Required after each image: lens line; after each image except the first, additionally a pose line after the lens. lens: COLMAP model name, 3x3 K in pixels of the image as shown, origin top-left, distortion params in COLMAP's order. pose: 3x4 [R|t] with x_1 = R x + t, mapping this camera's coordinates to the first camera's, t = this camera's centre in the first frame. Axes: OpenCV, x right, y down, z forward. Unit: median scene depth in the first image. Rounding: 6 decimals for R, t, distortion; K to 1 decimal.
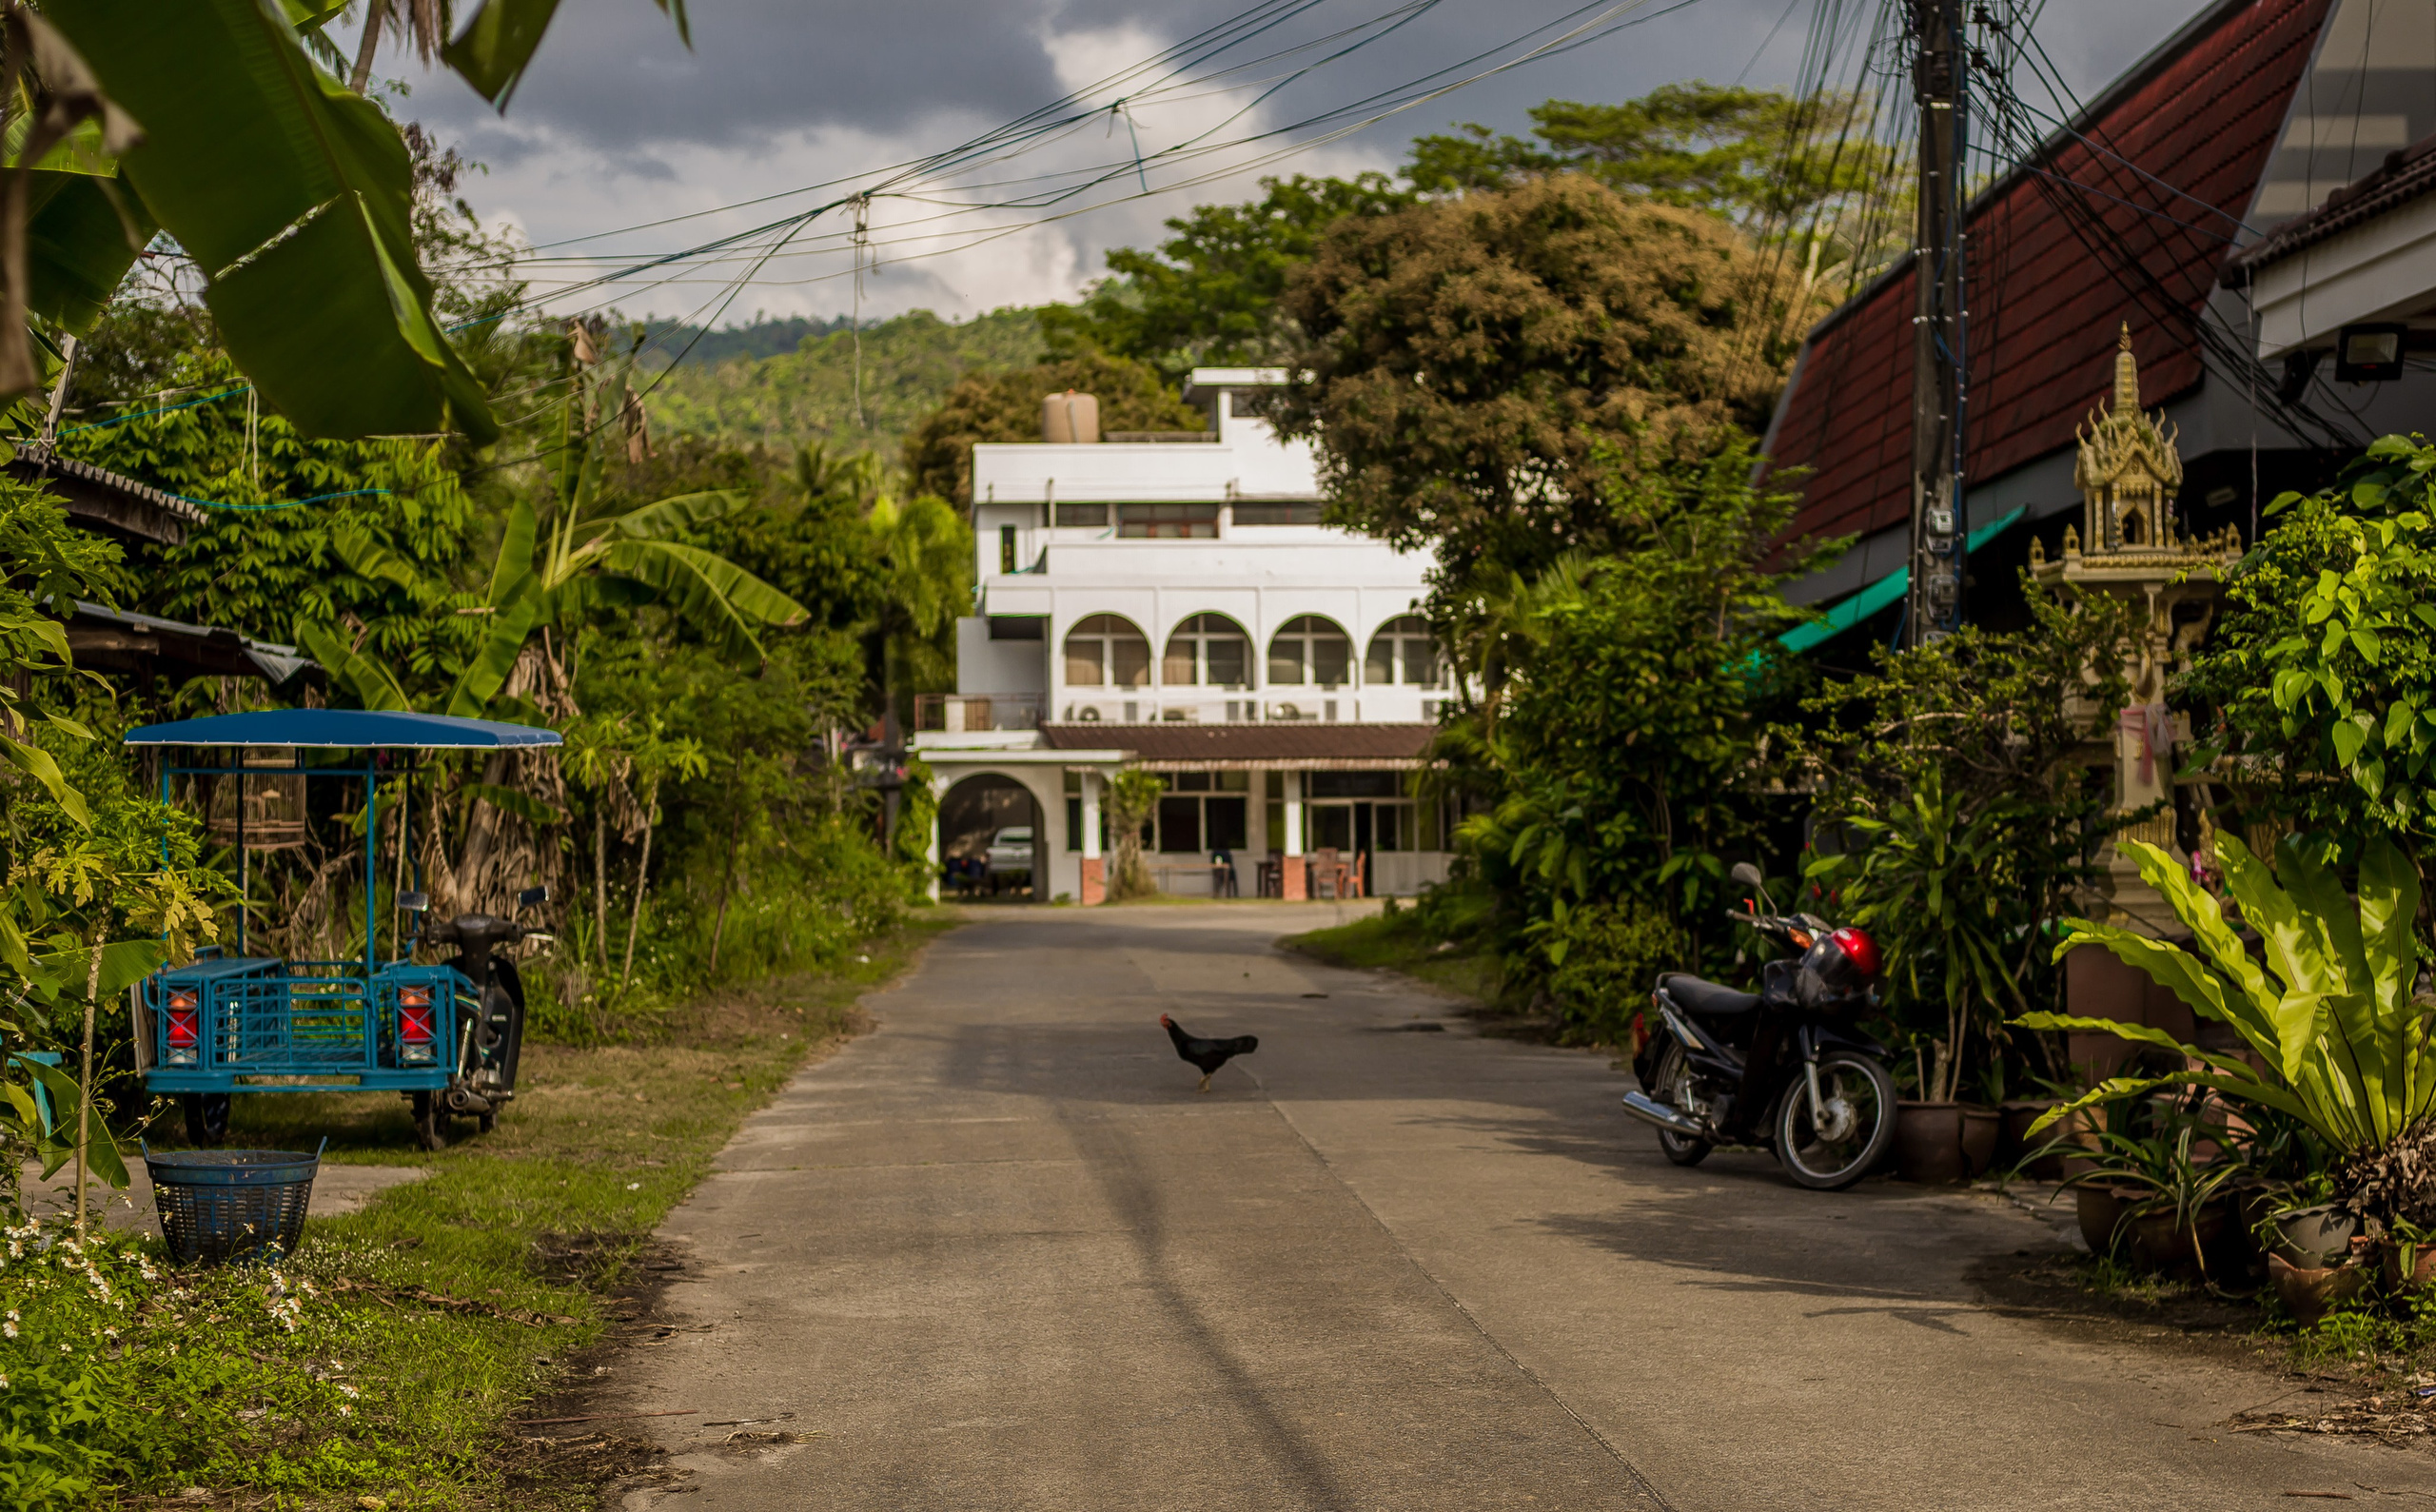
lens RADIAL K [[3607.5, 0, 1218.0], [0, 3607.5, 756.0], [0, 0, 1]] dist [0.386532, -0.003215]
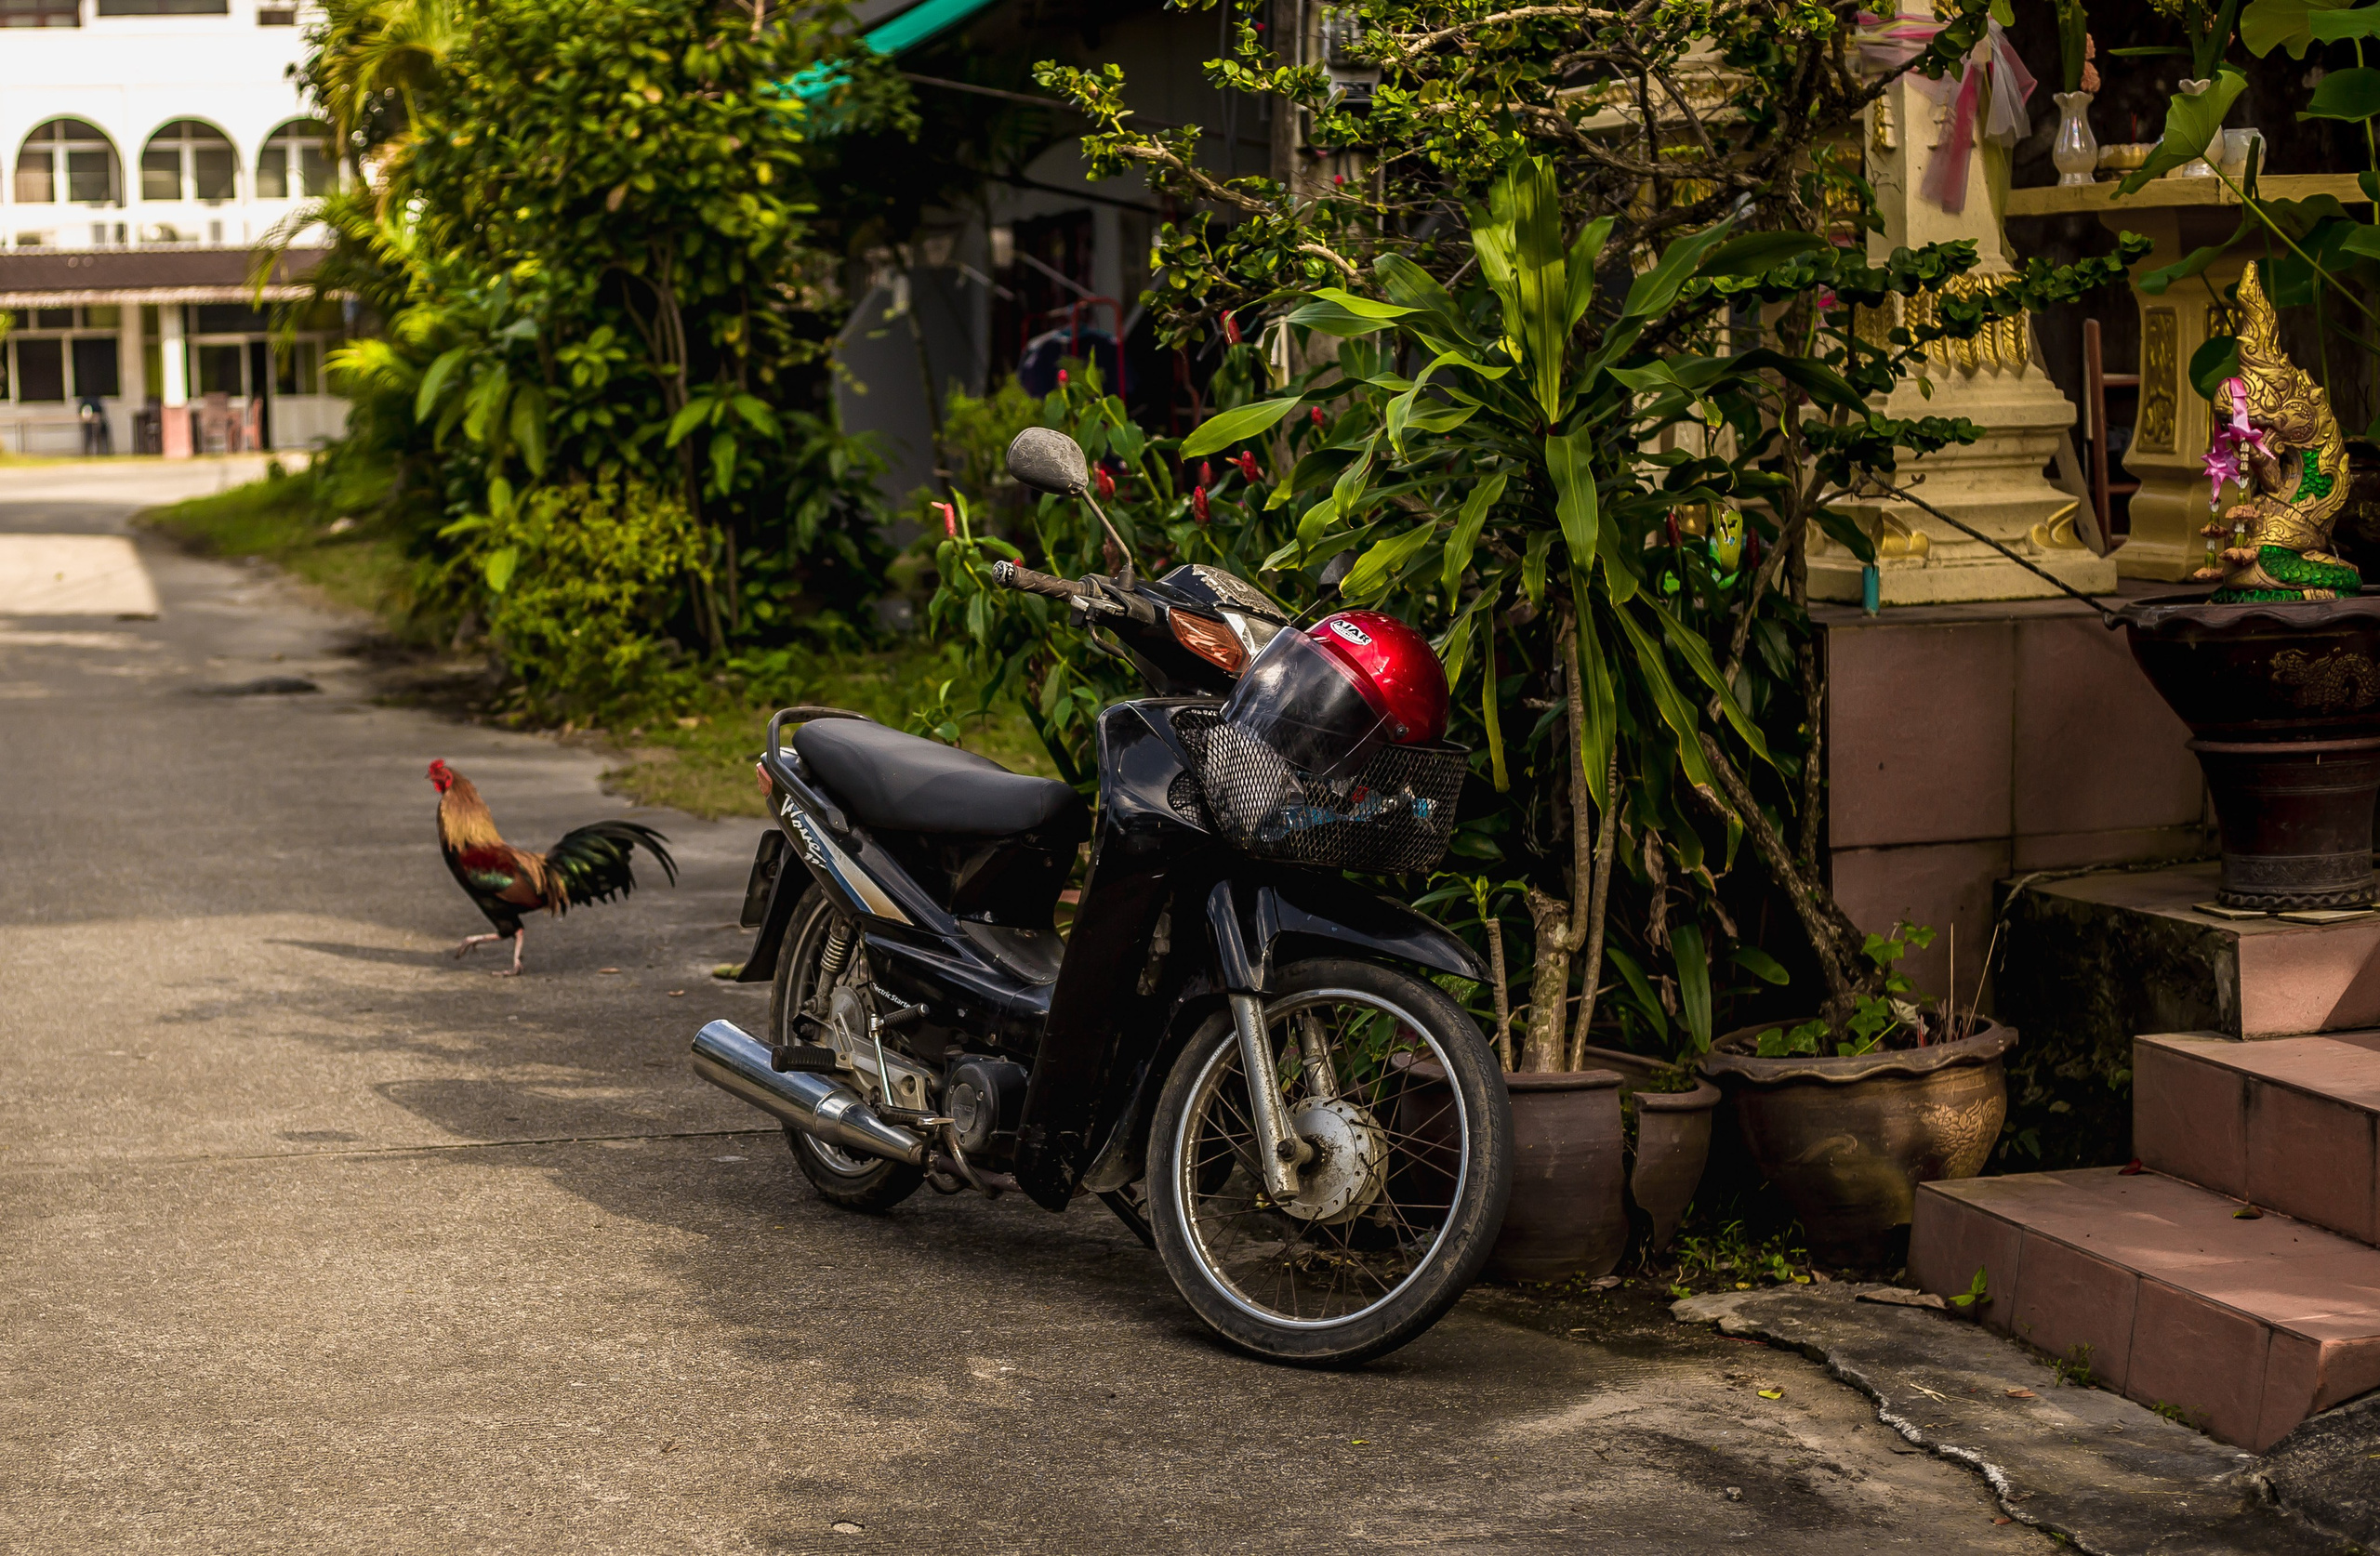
lens RADIAL K [[3646.5, 0, 1190.0], [0, 3646.5, 778.0], [0, 0, 1]] dist [-0.102010, 0.022030]
pose [[0.959887, -0.042807, 0.277101, 0.036198], [0.005702, 0.991053, 0.133347, 0.009884], [-0.280330, -0.126418, 0.951543, 0.399357]]
